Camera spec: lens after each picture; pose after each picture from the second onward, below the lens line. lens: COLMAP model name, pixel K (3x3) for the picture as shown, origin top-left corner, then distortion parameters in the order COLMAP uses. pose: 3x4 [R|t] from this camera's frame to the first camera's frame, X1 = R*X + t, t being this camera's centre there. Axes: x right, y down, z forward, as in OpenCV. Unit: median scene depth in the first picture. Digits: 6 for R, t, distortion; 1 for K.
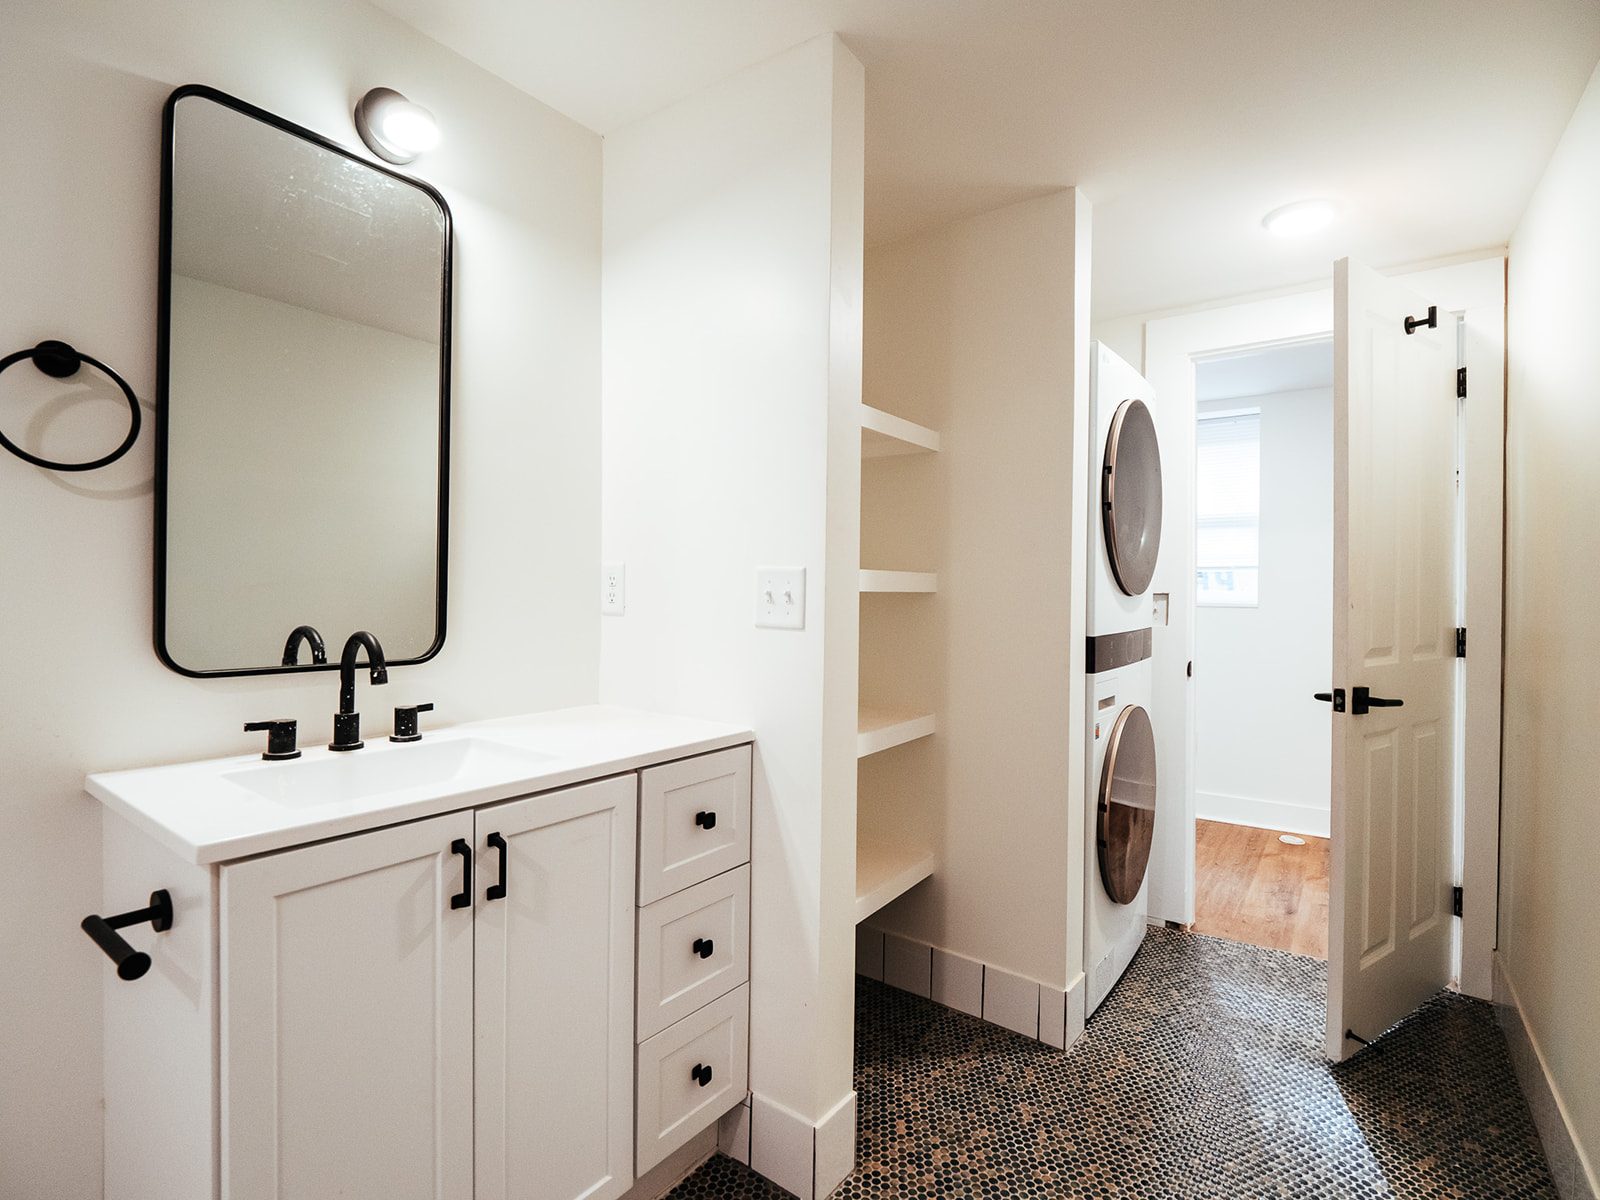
lens RADIAL K [[772.4, 0, 794.2], [0, 772.4, 593.9], [0, 0, 1]] dist [-0.000417, -0.009433]
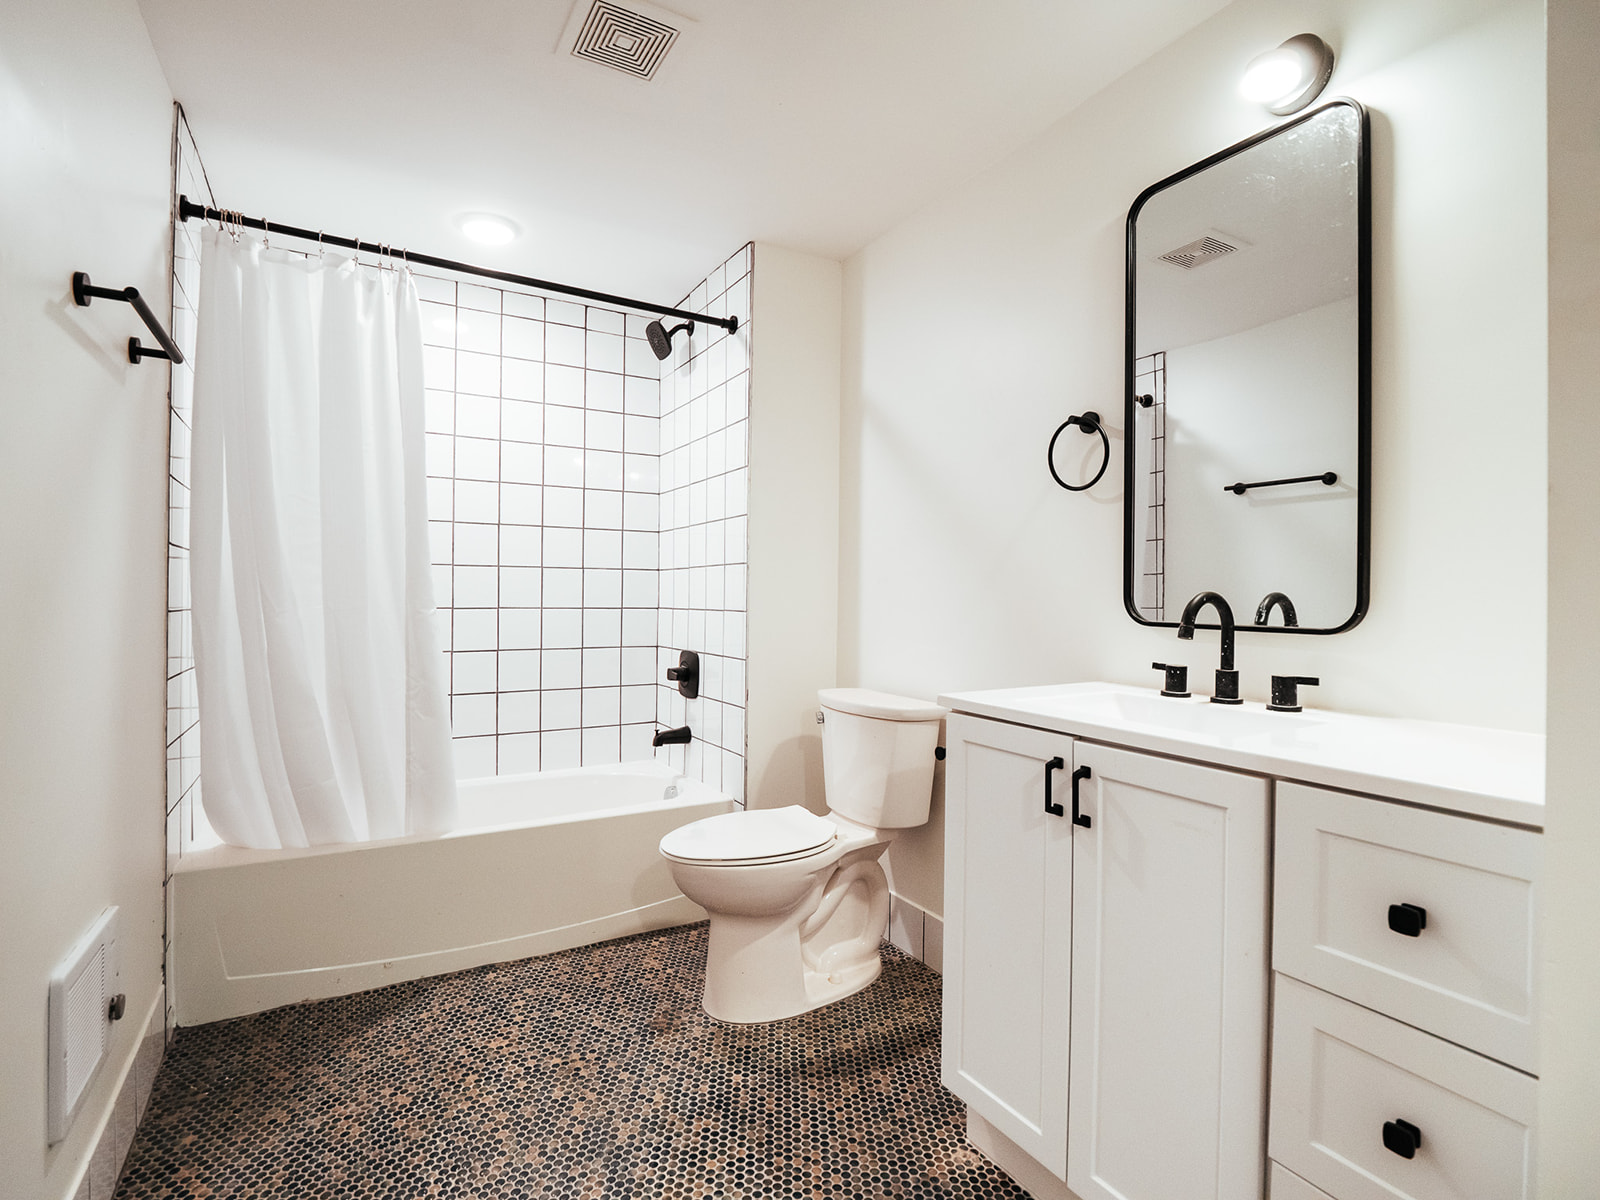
lens RADIAL K [[772.4, 0, 794.2], [0, 772.4, 593.9], [0, 0, 1]] dist [-0.000417, -0.009433]
pose [[-0.385060, 0.023455, -0.922593, 0.673219], [0.024721, 0.999580, 0.015095, 0.012996], [0.922560, -0.016995, -0.385478, 0.847735]]
